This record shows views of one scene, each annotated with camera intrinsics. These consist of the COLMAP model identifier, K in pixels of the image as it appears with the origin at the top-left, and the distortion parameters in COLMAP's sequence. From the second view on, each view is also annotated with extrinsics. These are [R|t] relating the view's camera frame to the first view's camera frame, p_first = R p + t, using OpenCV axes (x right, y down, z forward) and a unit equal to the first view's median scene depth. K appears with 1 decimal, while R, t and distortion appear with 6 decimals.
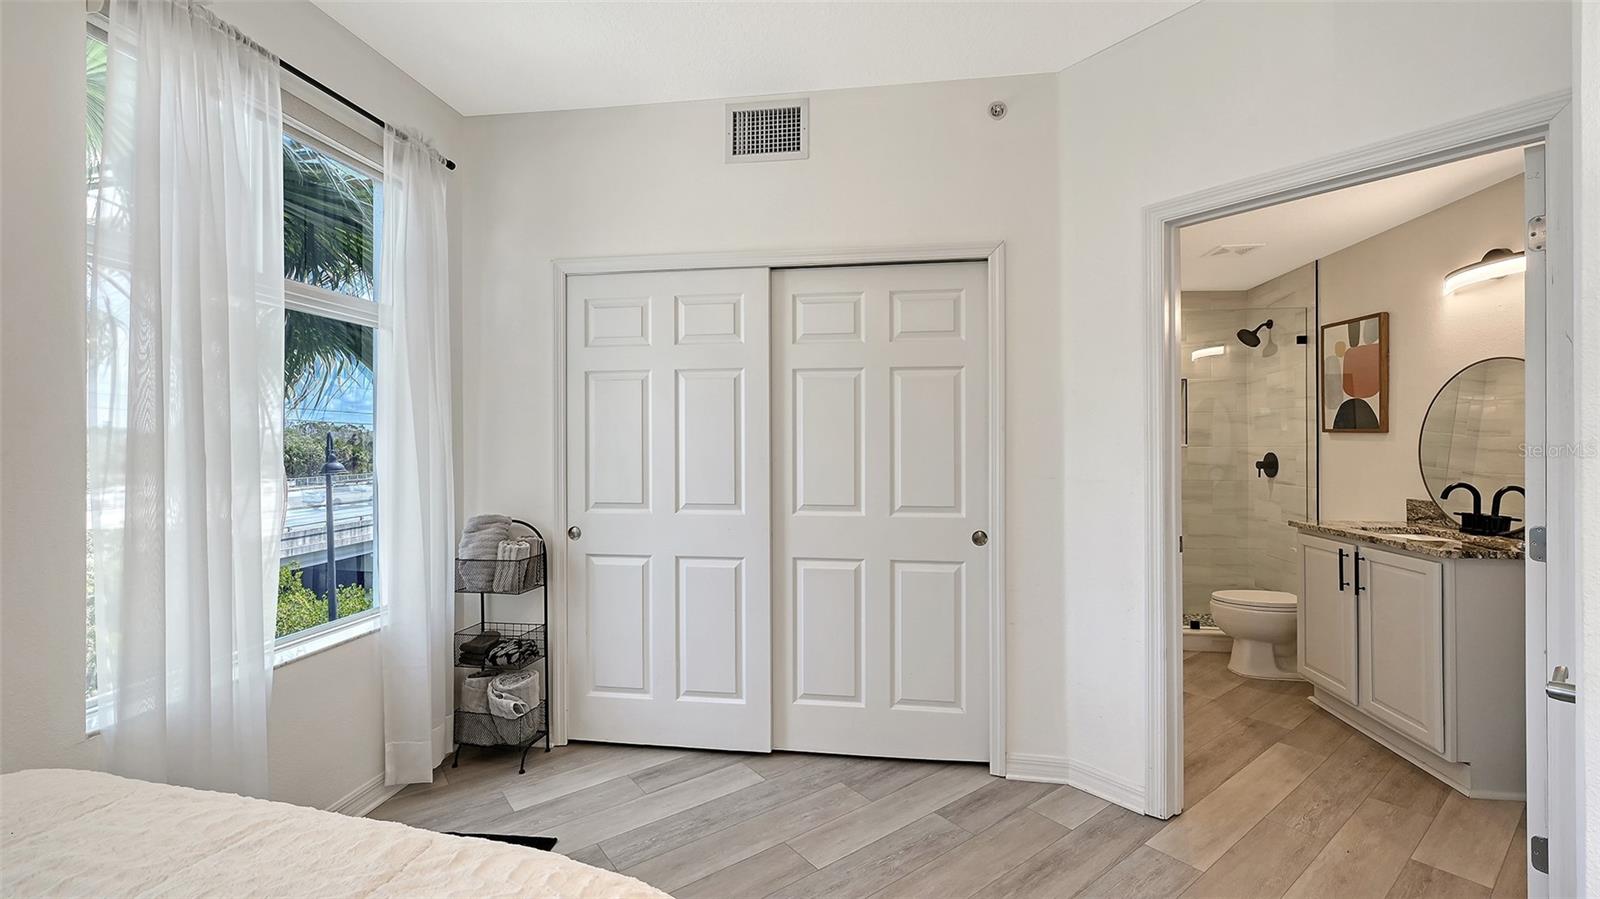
lens RADIAL K [[640.3, 0, 813.5], [0, 640.3, 445.7], [0, 0, 1]] dist [-0.003624, -0.000038]
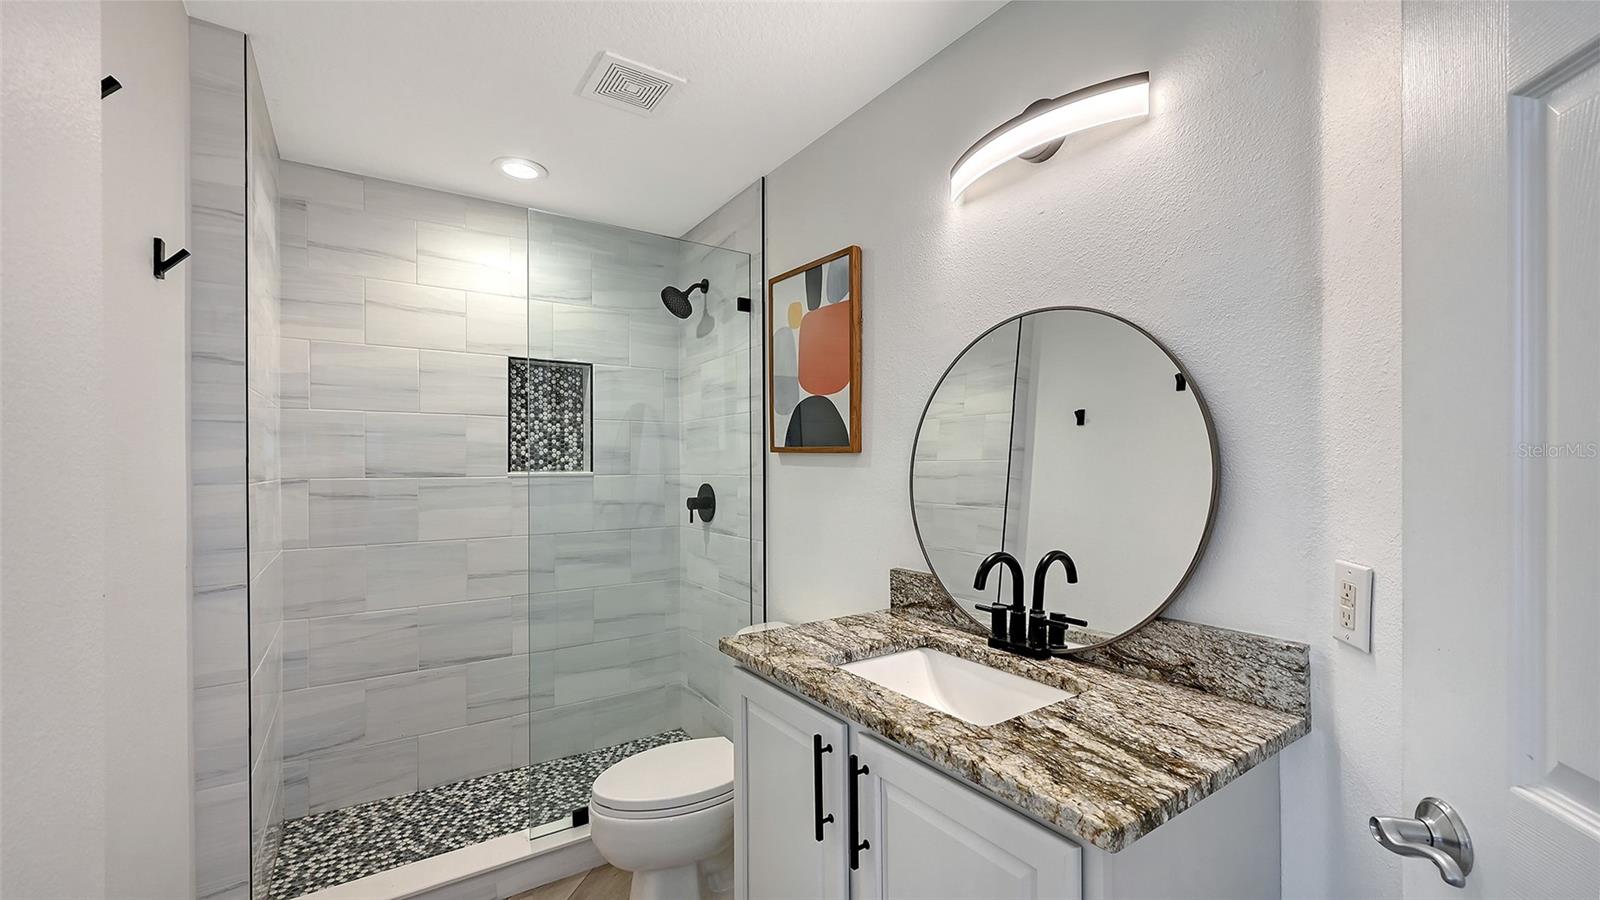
lens RADIAL K [[640.3, 0, 799.6], [0, 640.3, 460.4], [0, 0, 1]] dist [-0.003624, -0.000038]
pose [[0.742719, 0.007230, 0.669564, 0.428868], [0.001991, 0.999913, -0.013007, -0.005482], [-0.669600, 0.010994, 0.742641, 0.555343]]
